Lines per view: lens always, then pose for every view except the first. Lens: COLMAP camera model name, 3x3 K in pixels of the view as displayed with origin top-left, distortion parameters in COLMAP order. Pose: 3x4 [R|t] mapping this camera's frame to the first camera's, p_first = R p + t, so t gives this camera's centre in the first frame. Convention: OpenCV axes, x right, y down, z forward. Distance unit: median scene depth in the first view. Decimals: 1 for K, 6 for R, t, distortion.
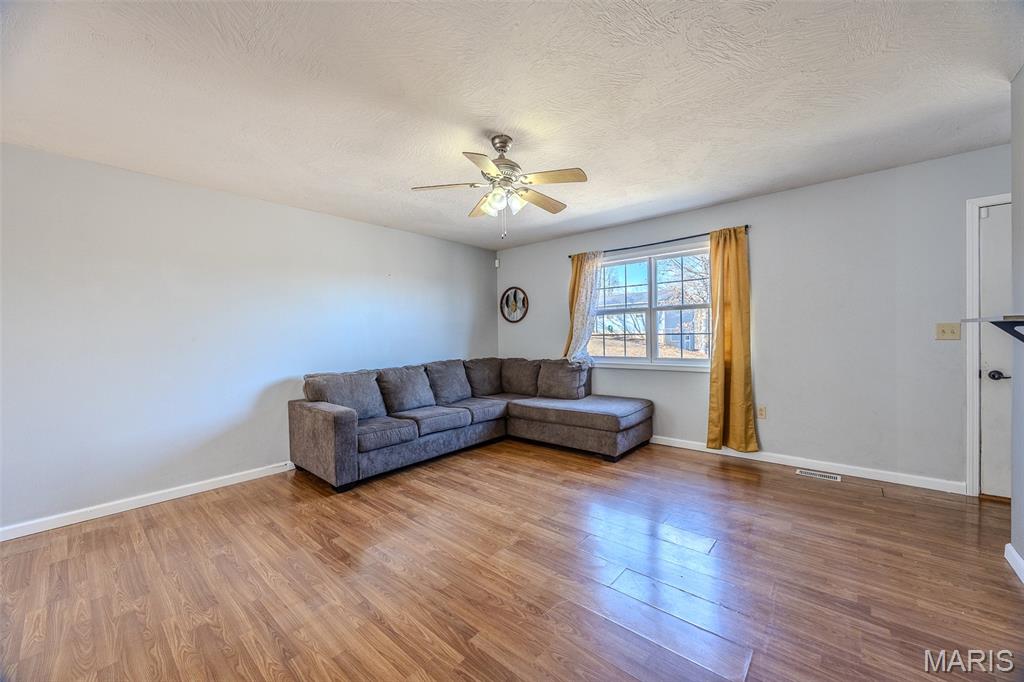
lens RADIAL K [[390.2, 0, 517.0], [0, 390.2, 340.7], [0, 0, 1]] dist [-0.000394, 0.000425]
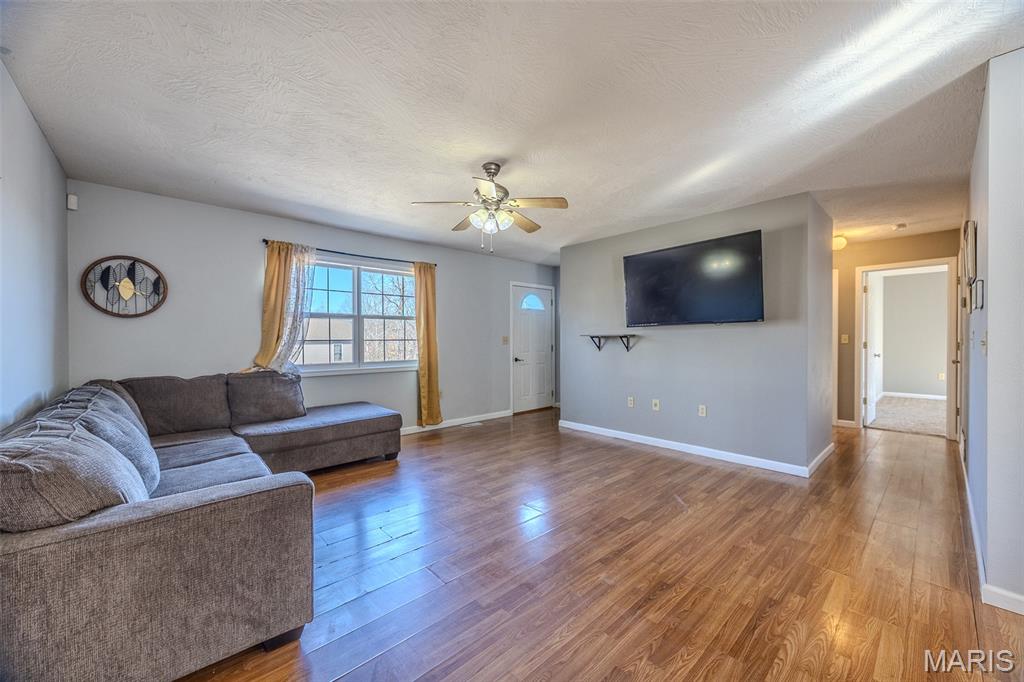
lens RADIAL K [[390.2, 0, 517.0], [0, 390.2, 340.7], [0, 0, 1]] dist [-0.000394, 0.000425]
pose [[0.114968, 0.015333, 0.993251, -0.842835], [0.018279, 0.999679, -0.017548, 0.014480], [-0.993201, 0.020173, 0.114651, 0.583980]]
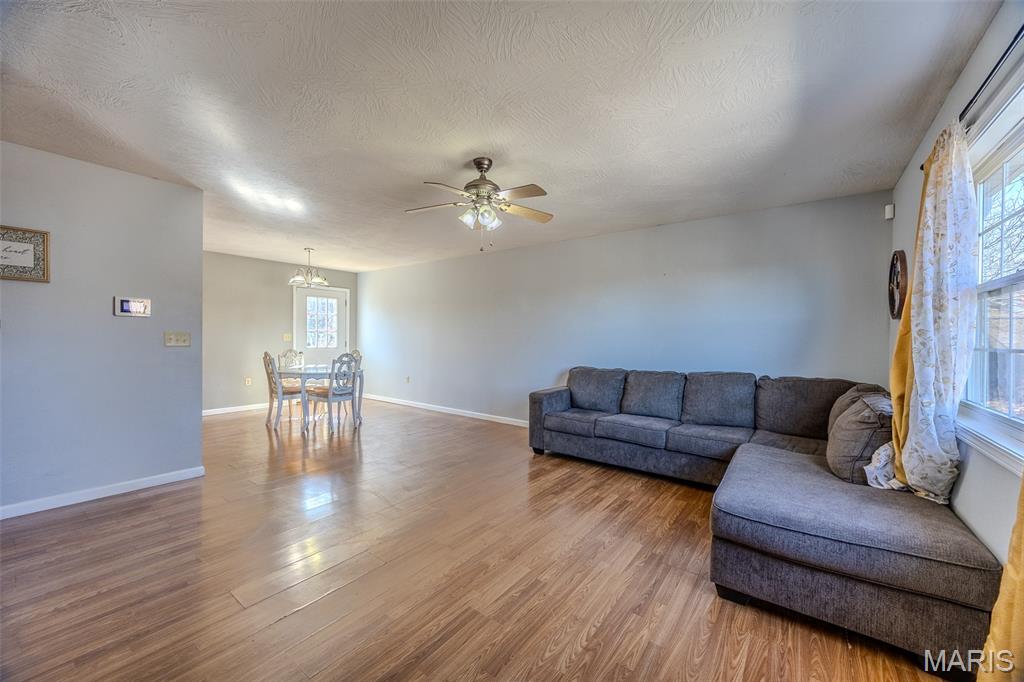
lens RADIAL K [[391.1, 0, 516.7], [0, 391.1, 340.5], [0, 0, 1]] dist [0.001490, -0.000034]
pose [[0.072551, 0.026714, -0.997007, 0.790396], [-0.028812, 0.999280, 0.024679, -0.026842], [0.996948, 0.026936, 0.073268, 0.746668]]
